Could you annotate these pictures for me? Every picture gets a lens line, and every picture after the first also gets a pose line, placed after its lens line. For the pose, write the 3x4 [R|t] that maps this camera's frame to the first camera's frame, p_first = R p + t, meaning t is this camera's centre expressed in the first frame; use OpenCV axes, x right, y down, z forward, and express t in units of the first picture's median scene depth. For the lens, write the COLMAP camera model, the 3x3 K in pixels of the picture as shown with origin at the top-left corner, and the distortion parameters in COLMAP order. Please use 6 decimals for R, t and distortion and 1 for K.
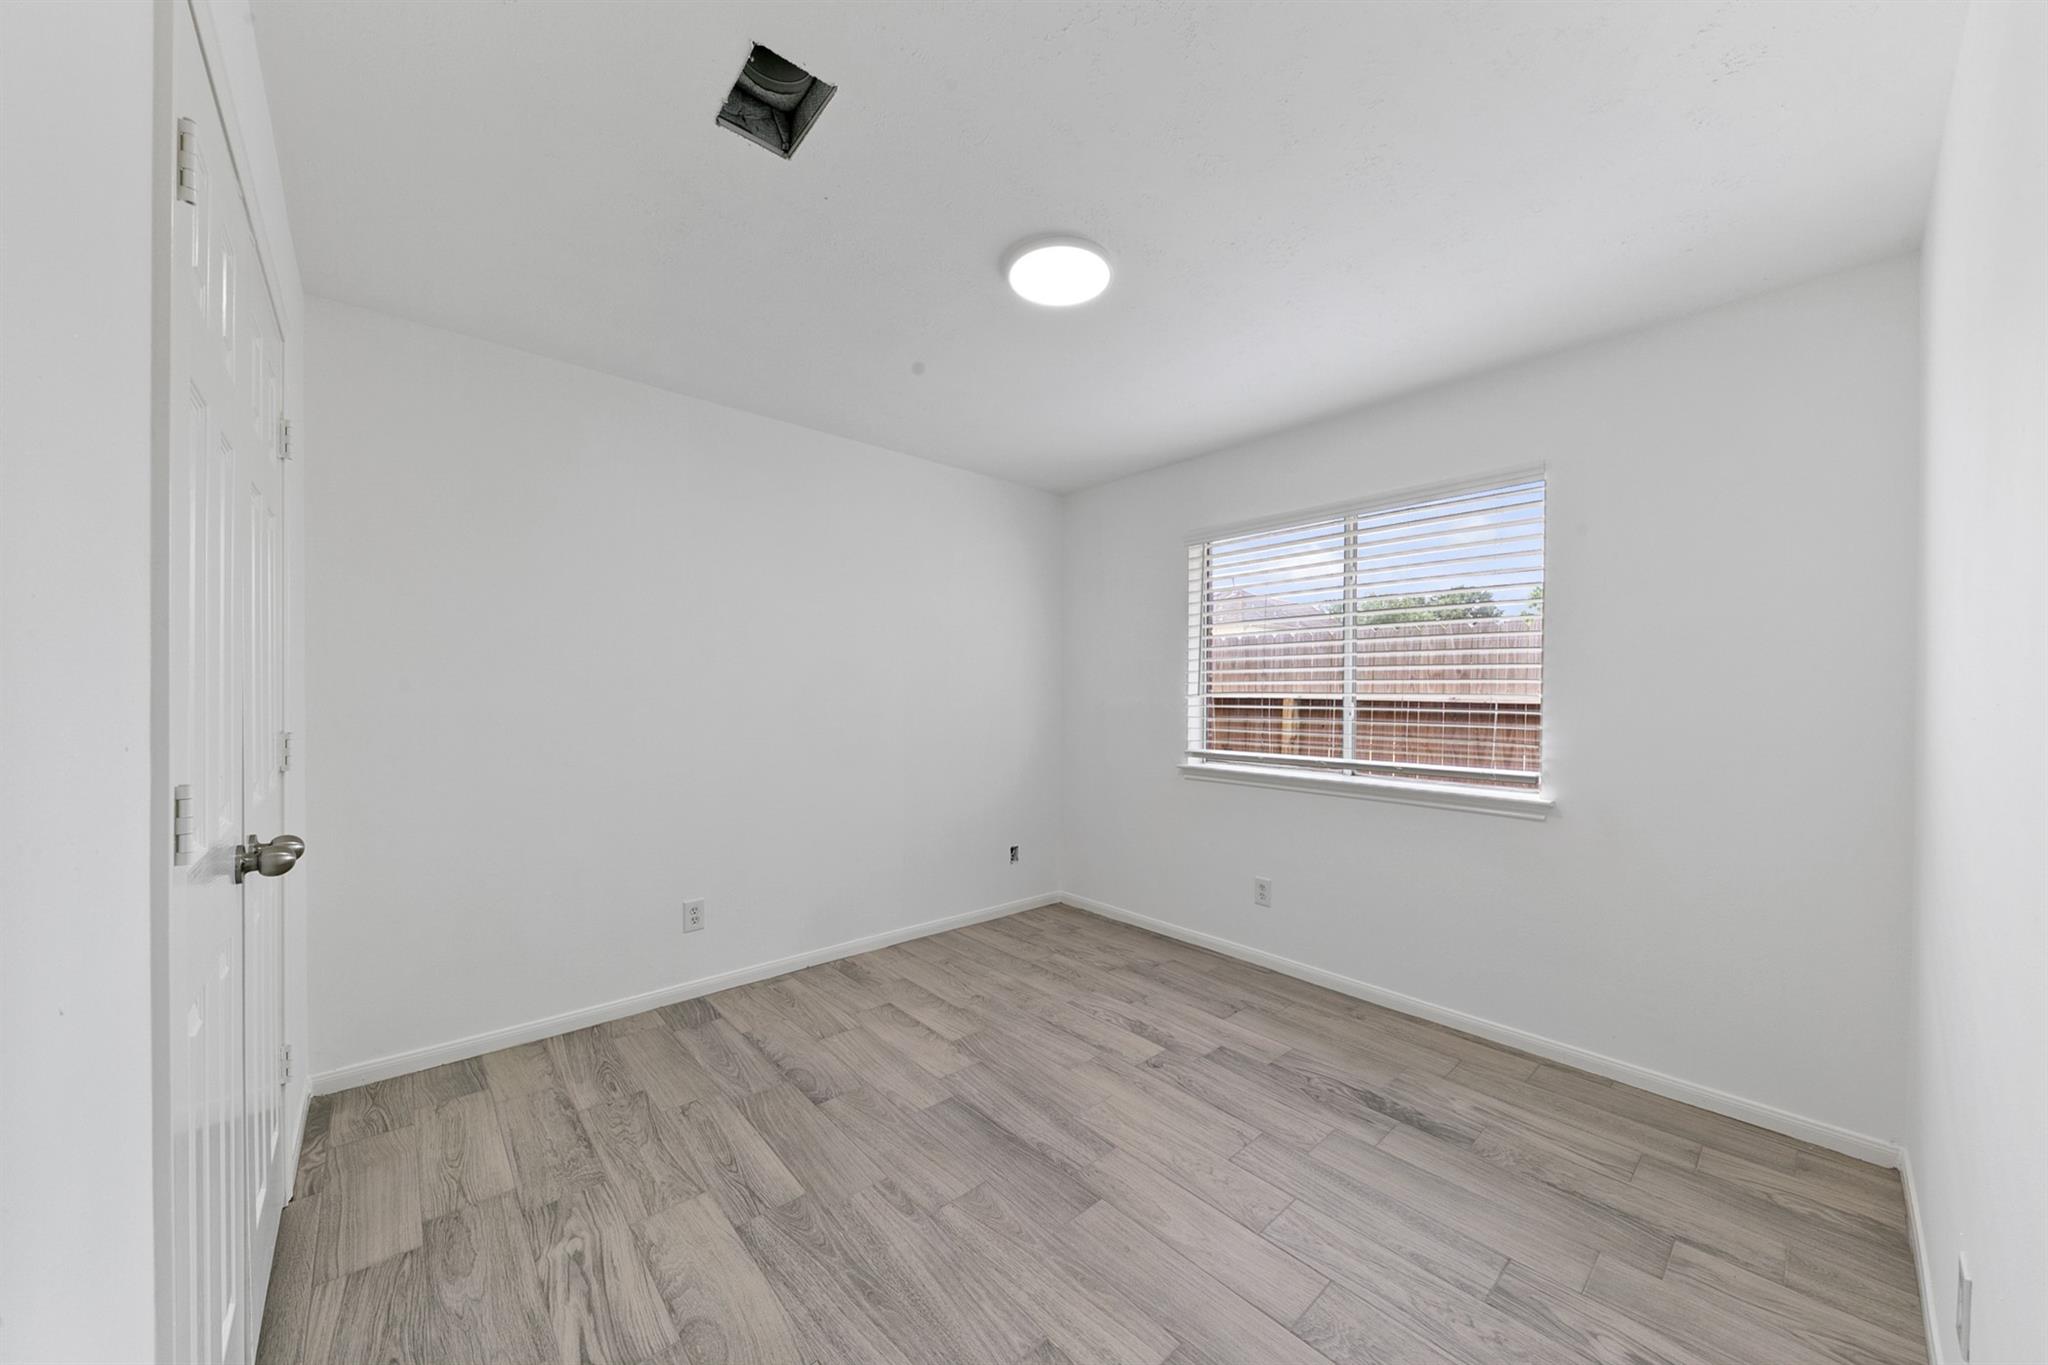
lens RADIAL K [[705.4, 0, 1027.3], [0, 705.4, 688.6], [0, 0, 1]] dist [0.016045, -0.006186]
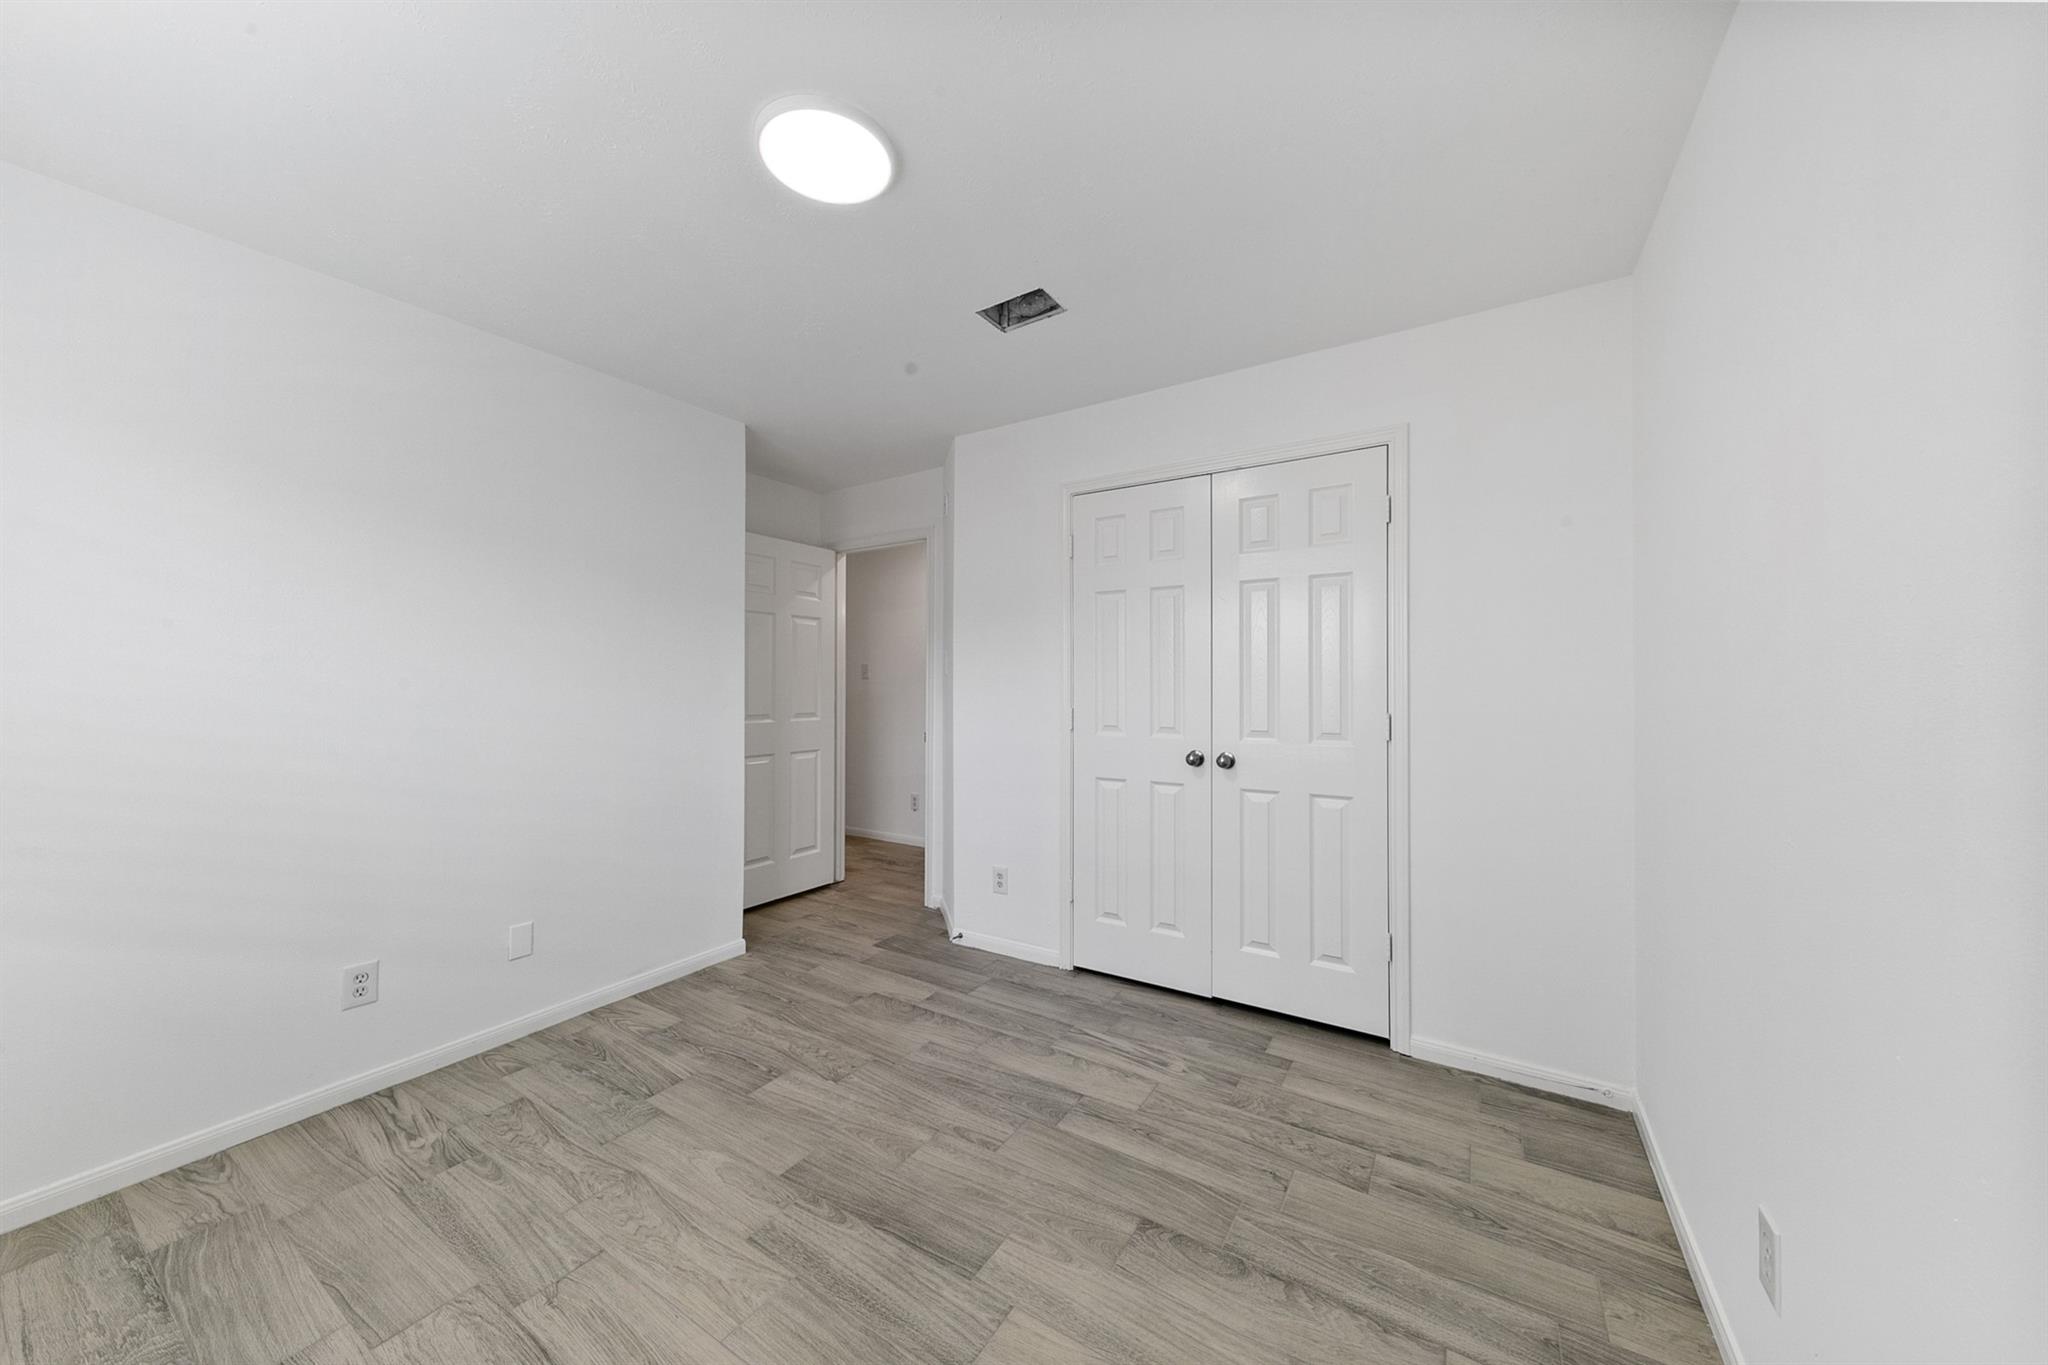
lens RADIAL K [[705.4, 0, 1027.3], [0, 705.4, 688.6], [0, 0, 1]] dist [0.016045, -0.006186]
pose [[-0.958993, -0.007095, -0.283342, 0.052274], [-0.007014, 0.999975, -0.001303, 0.014947], [0.283344, 0.000738, -0.959018, 1.905747]]
